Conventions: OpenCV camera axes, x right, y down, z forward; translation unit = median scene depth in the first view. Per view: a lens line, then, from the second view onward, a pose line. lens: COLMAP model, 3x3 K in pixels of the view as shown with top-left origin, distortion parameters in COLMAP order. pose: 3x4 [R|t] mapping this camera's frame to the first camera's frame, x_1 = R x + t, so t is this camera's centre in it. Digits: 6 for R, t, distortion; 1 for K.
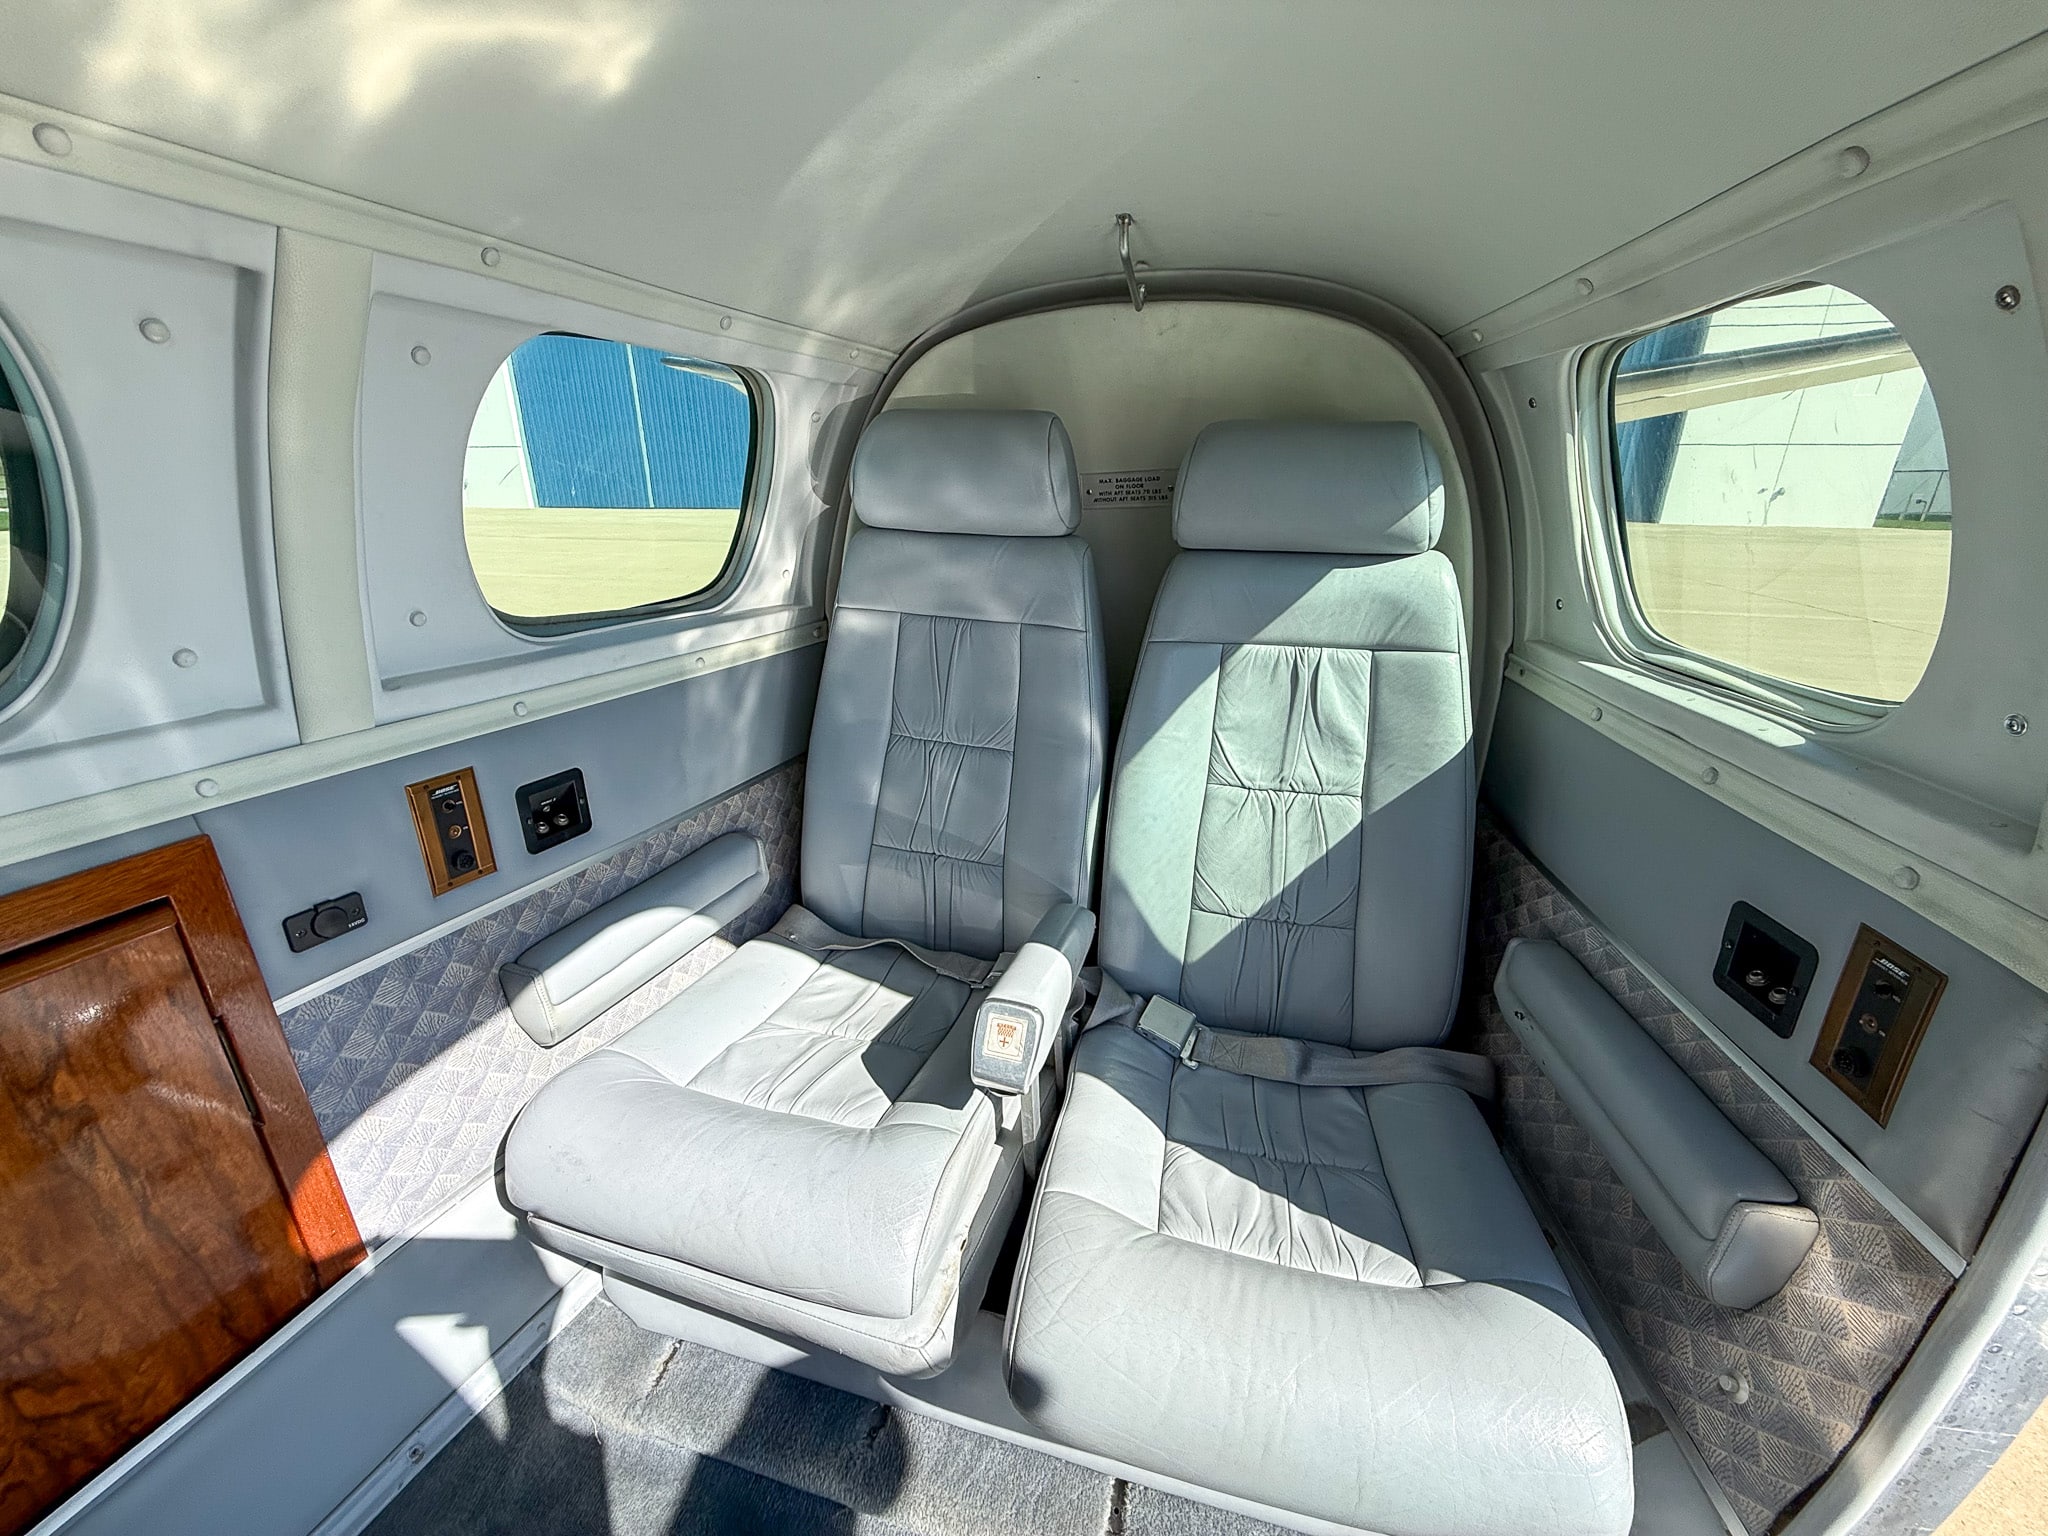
lens RADIAL K [[815.4, 0, 1020.3], [0, 815.4, 778.1], [0, 0, 1]] dist [-0.017452, -0.000109]
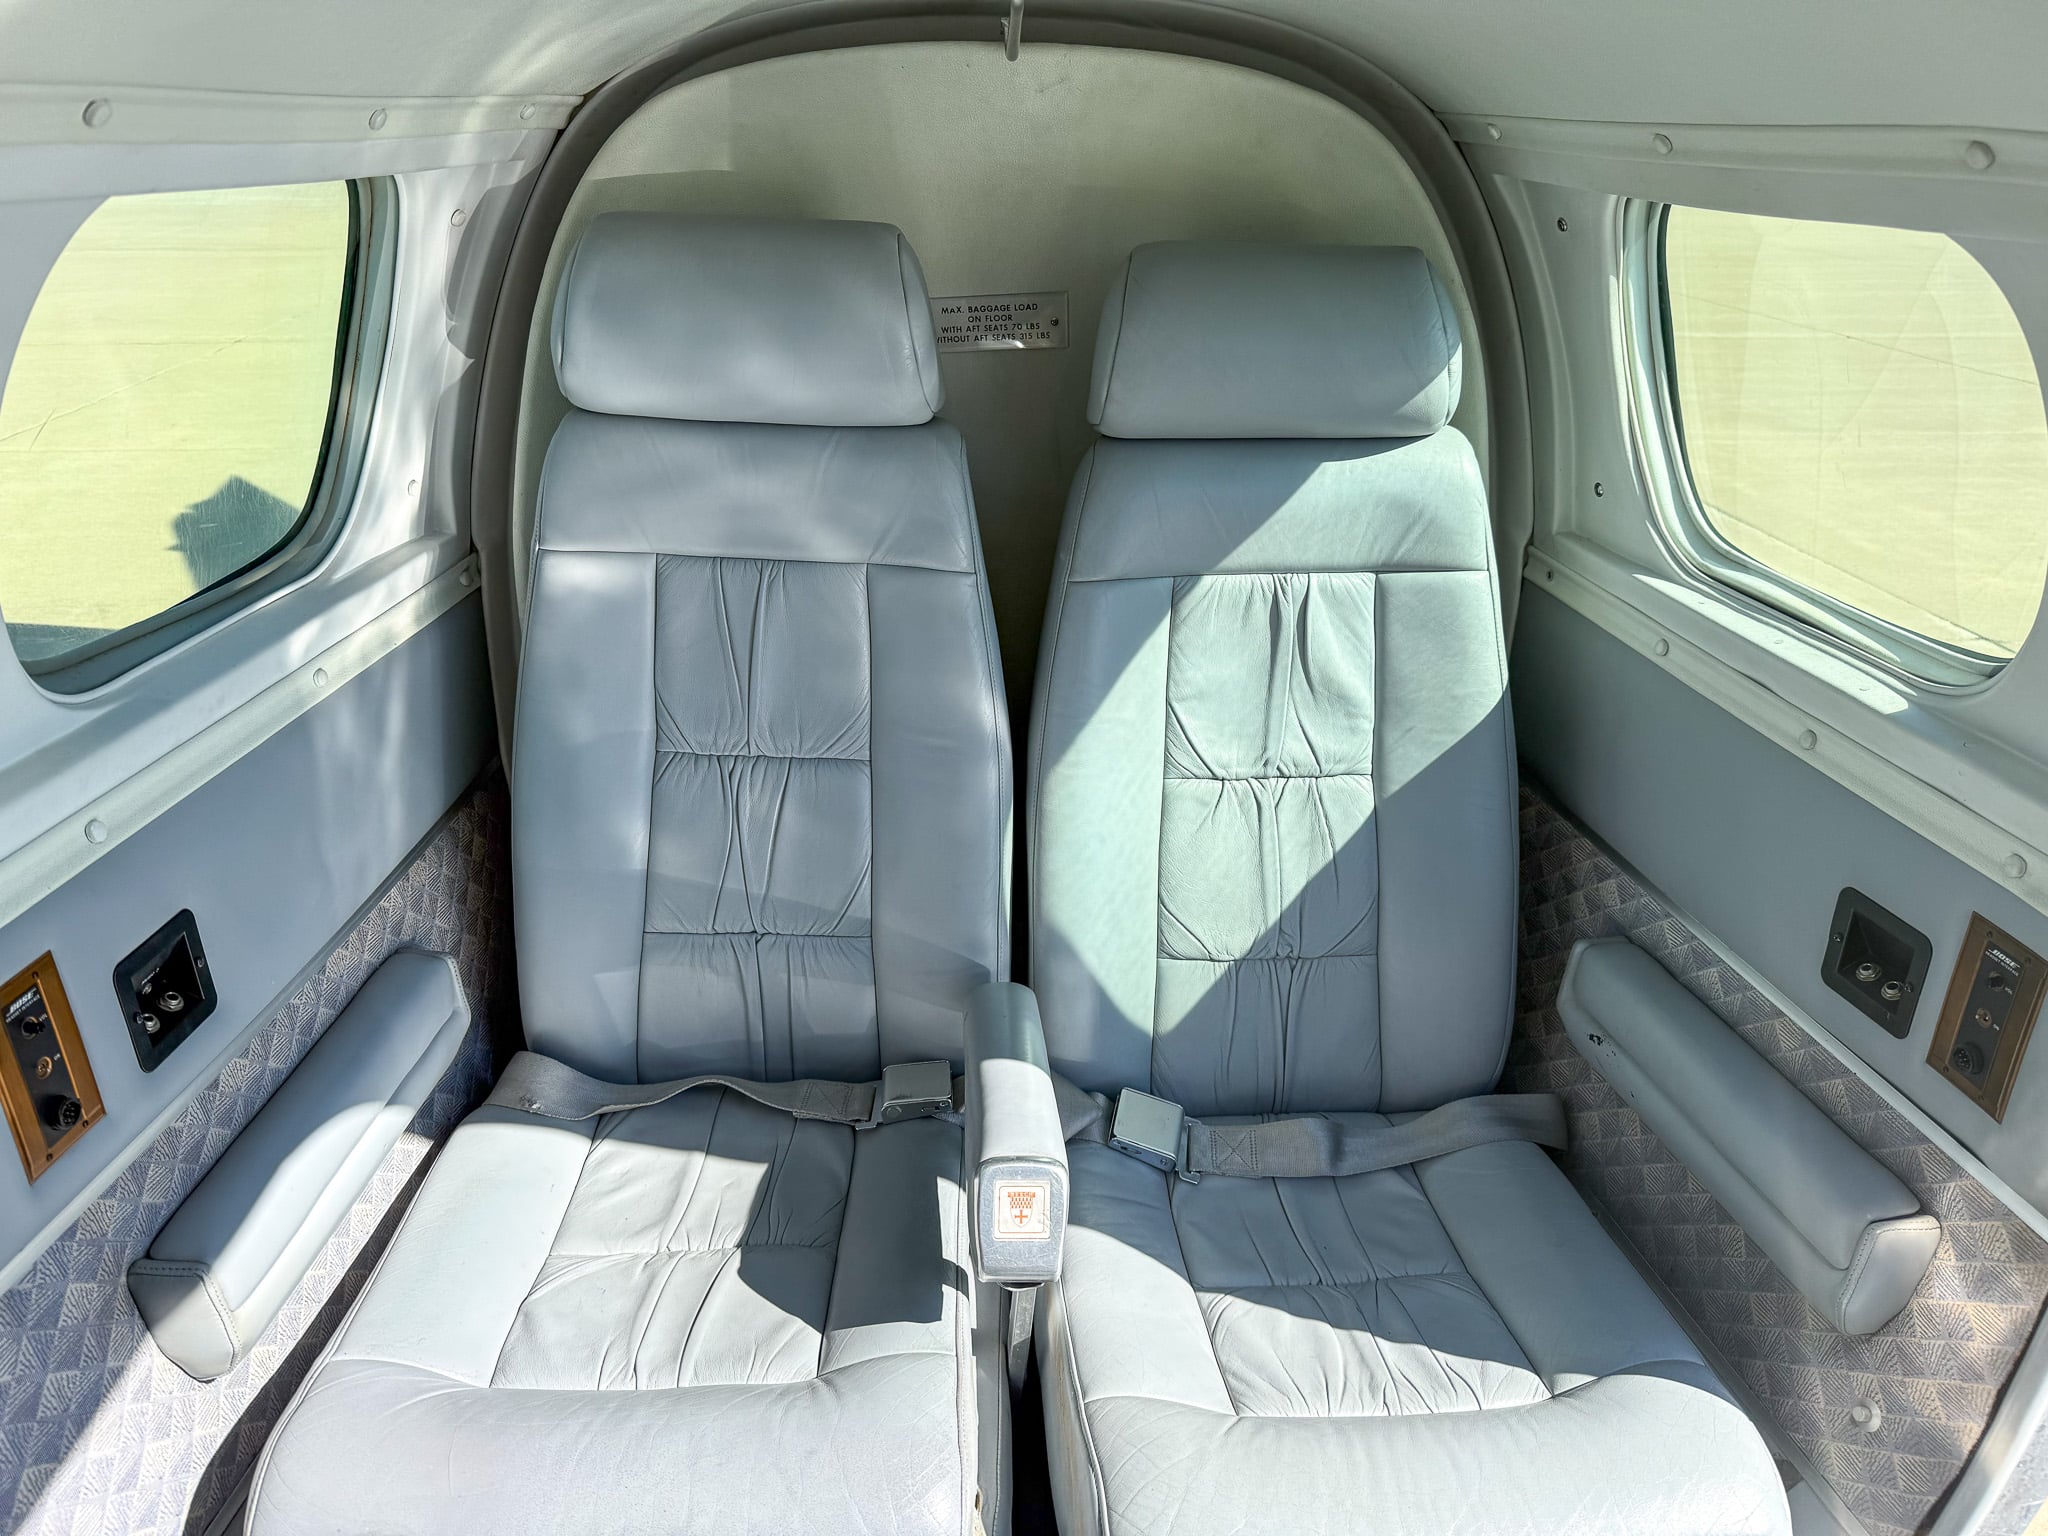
lens RADIAL K [[1475.1, 0, 1011.0], [0, 1475.1, 781.9], [0, 0, 1]] dist [0.049860, -0.108764]
pose [[0.947306, -0.129052, 0.293185, -0.279374], [0.098556, 0.988280, 0.116570, -0.159526], [-0.304792, -0.081532, 0.948923, -0.155707]]
